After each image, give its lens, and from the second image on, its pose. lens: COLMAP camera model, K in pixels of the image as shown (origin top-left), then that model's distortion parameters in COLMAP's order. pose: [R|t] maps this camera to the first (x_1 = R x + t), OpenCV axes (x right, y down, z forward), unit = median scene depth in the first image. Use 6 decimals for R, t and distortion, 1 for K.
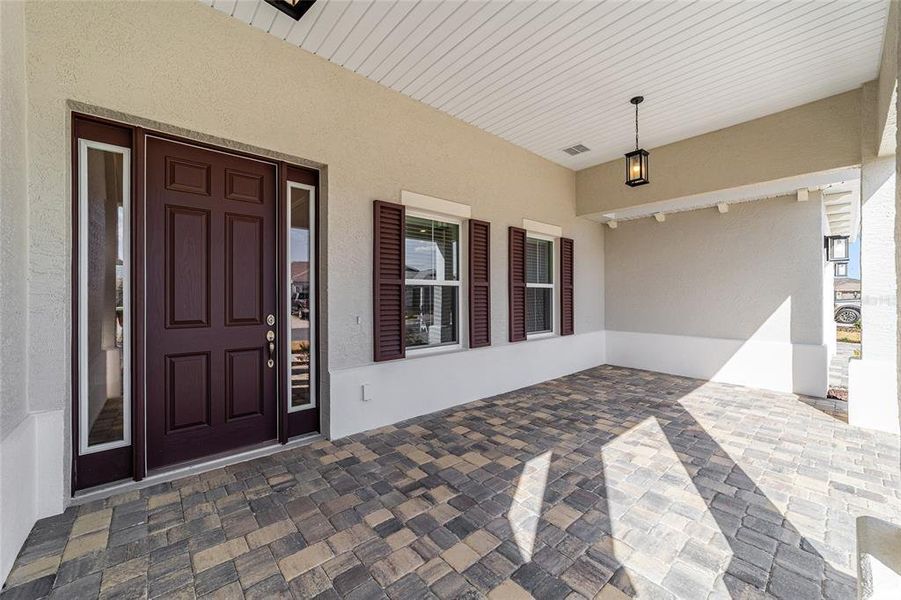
lens RADIAL K [[347.0, 0, 442.4], [0, 347.0, 296.4], [0, 0, 1]] dist [-0.005243, 0.002099]
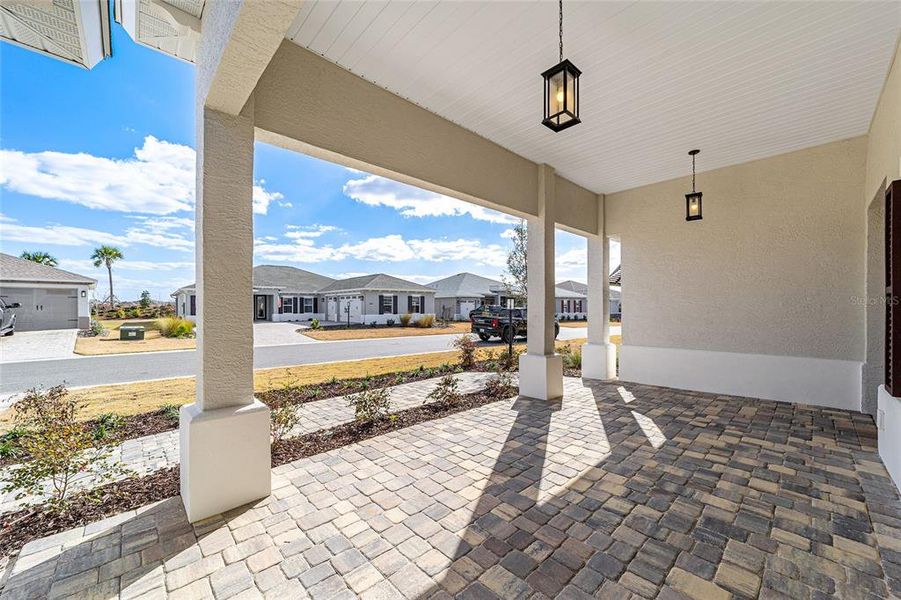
lens RADIAL K [[347.0, 0, 449.1], [0, 347.0, 308.3], [0, 0, 1]] dist [-0.005243, 0.002099]
pose [[-0.998317, 0.006551, -0.057630, 1.001517], [0.006760, 0.999971, -0.003439, -0.001034], [0.057605, -0.003823, -0.998332, 2.005089]]
